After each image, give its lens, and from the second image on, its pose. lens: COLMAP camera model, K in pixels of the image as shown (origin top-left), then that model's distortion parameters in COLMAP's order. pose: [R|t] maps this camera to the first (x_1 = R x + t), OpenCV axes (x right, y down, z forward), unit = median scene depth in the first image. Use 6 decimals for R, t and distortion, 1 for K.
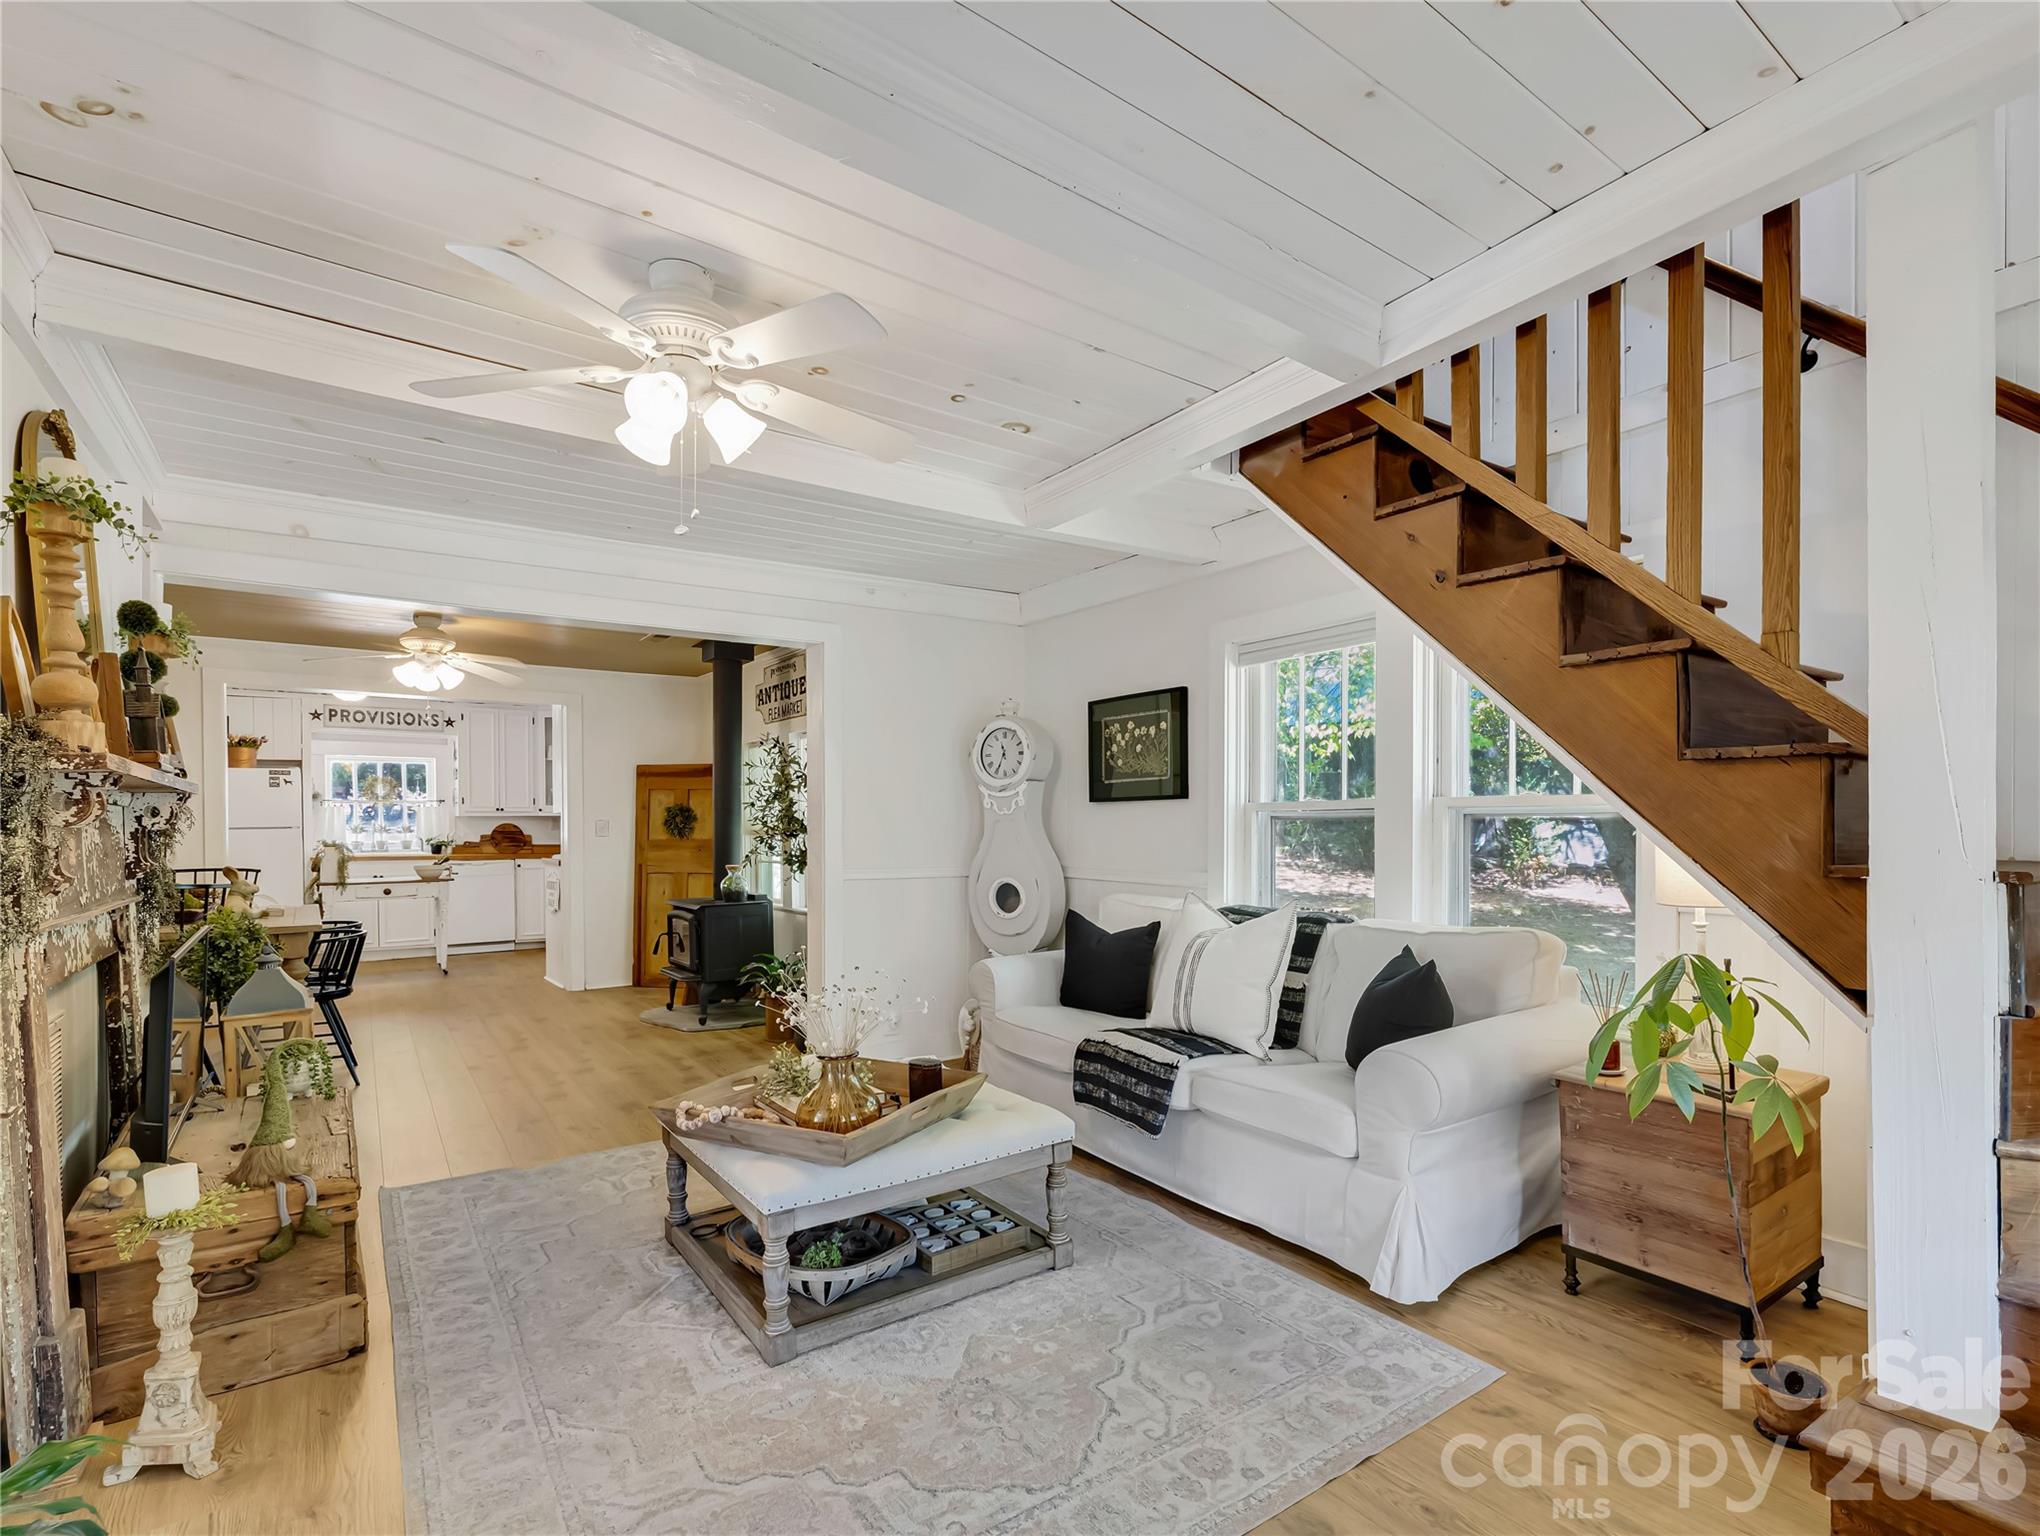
lens RADIAL K [[968.0, 0, 994.3], [0, 968.0, 838.5], [0, 0, 1]] dist [0.000585, -0.000531]
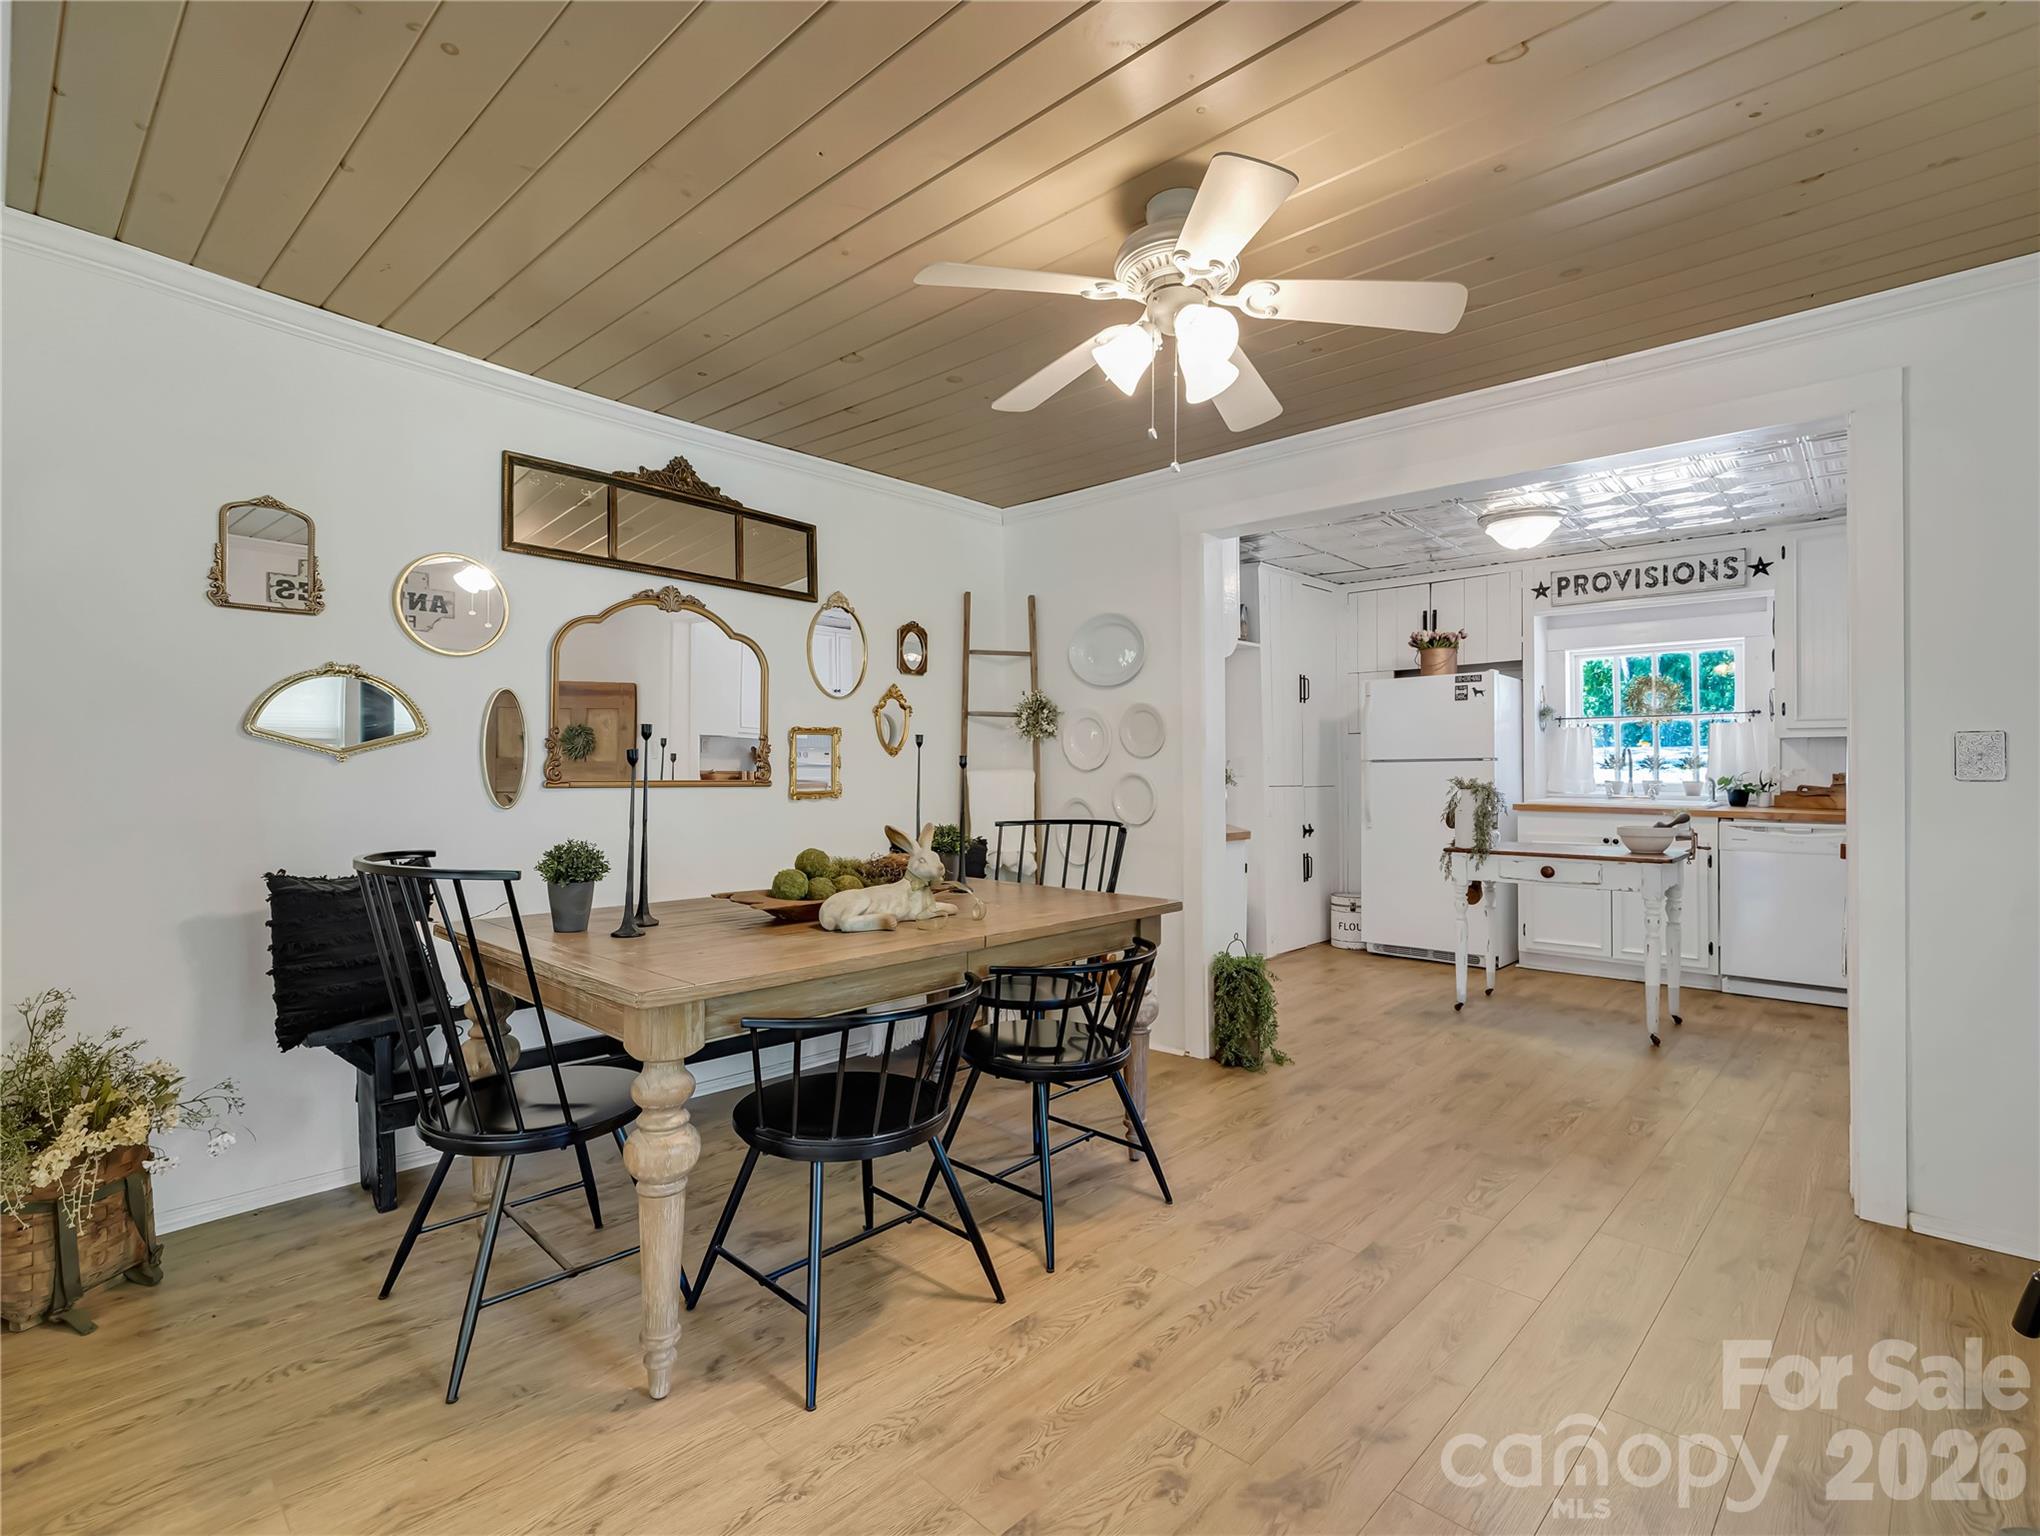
lens RADIAL K [[968.0, 0, 1028.9], [0, 968.0, 761.4], [0, 0, 1]] dist [0.000585, -0.000531]
pose [[0.220175, -0.001463, -0.975459, -0.287908], [-0.013487, 0.999899, -0.004544, -0.004959], [0.975367, 0.014157, 0.220133, 1.139850]]
